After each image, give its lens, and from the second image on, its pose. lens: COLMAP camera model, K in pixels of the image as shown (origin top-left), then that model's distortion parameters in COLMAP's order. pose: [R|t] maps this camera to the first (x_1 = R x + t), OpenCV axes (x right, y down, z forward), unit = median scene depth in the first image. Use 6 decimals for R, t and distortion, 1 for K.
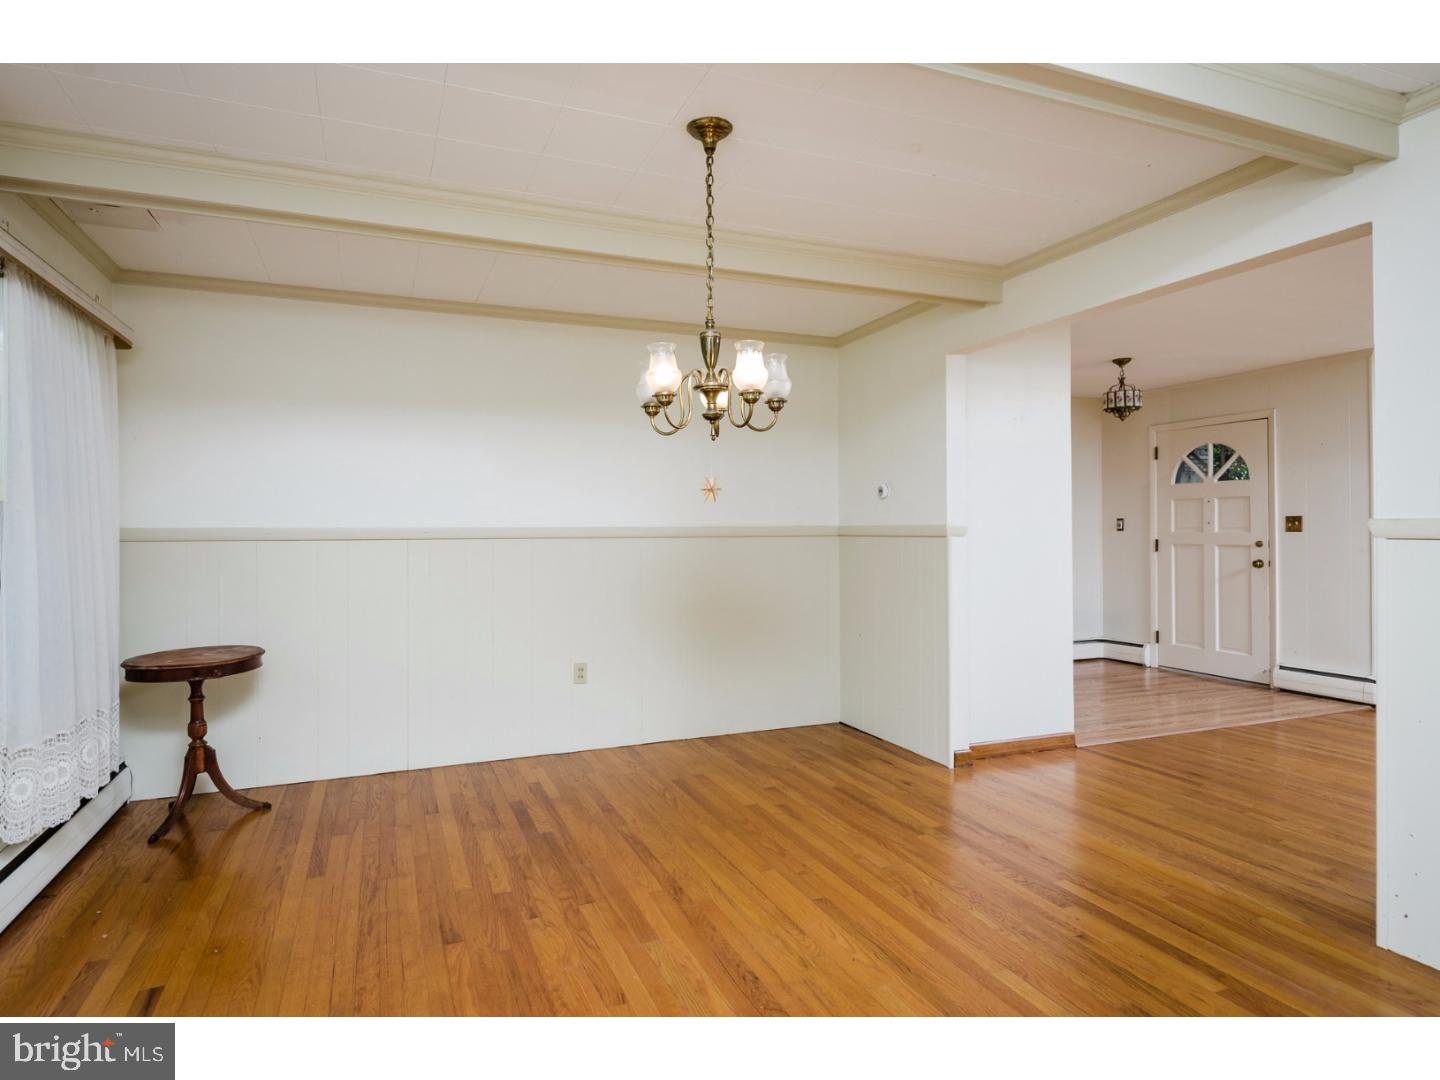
lens RADIAL K [[785.2, 0, 713.4], [0, 785.2, 536.8], [0, 0, 1]] dist [0.015432, -0.008535]
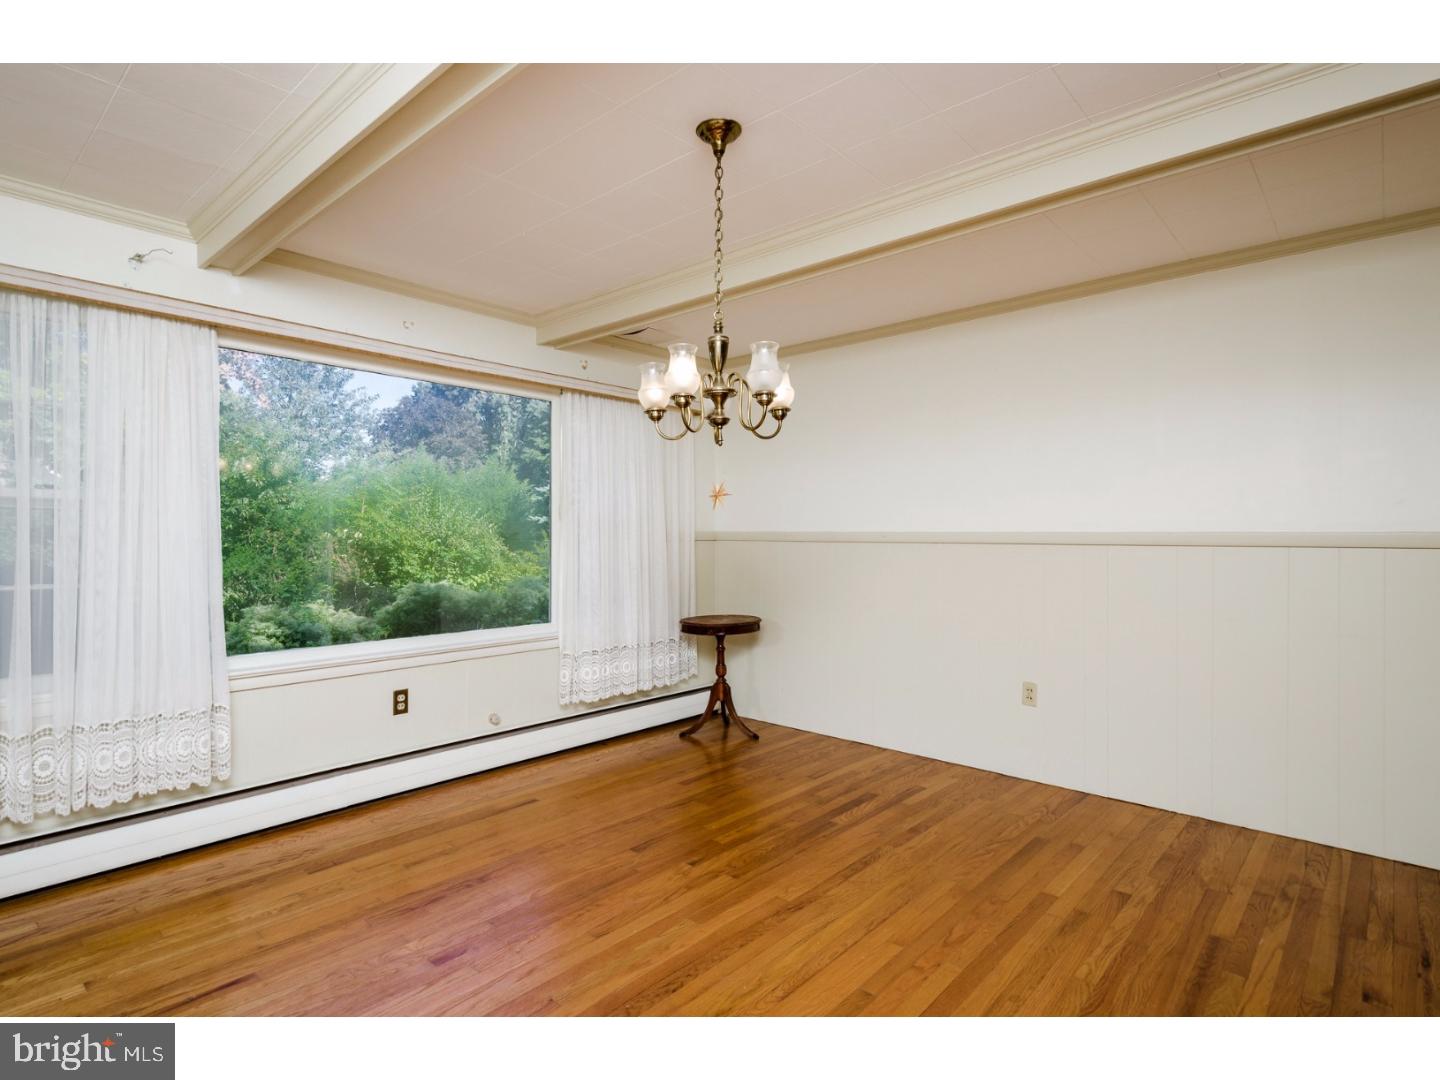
lens RADIAL K [[742.0, 0, 731.3], [0, 742.0, 540.7], [0, 0, 1]] dist [0.004228, -0.001780]
pose [[0.453363, 0.017779, -0.891149, 0.573119], [-0.016143, 0.999801, 0.011734, -0.009657], [0.891180, 0.009066, 0.453560, 0.403594]]
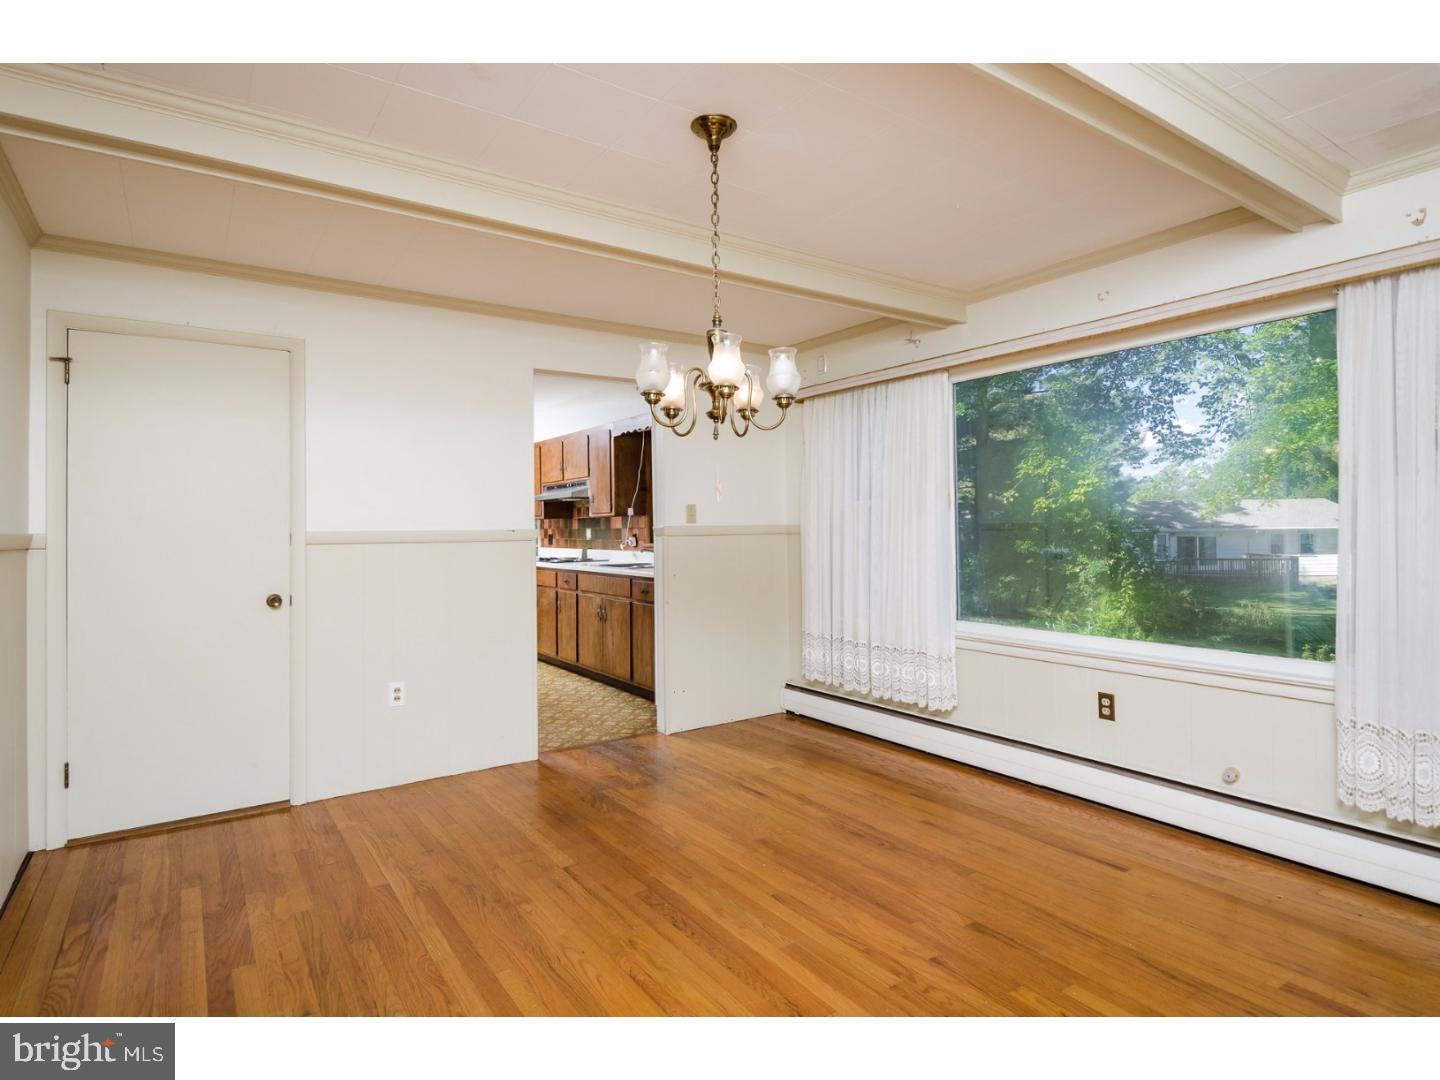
lens RADIAL K [[785.2, 0, 725.5], [0, 785.2, 517.4], [0, 0, 1]] dist [0.015432, -0.008535]
pose [[-0.976001, 0.015975, -0.217177, 0.139153], [0.015812, 0.999872, 0.002490, -0.018054], [0.217189, -0.001003, -0.976129, 1.344525]]
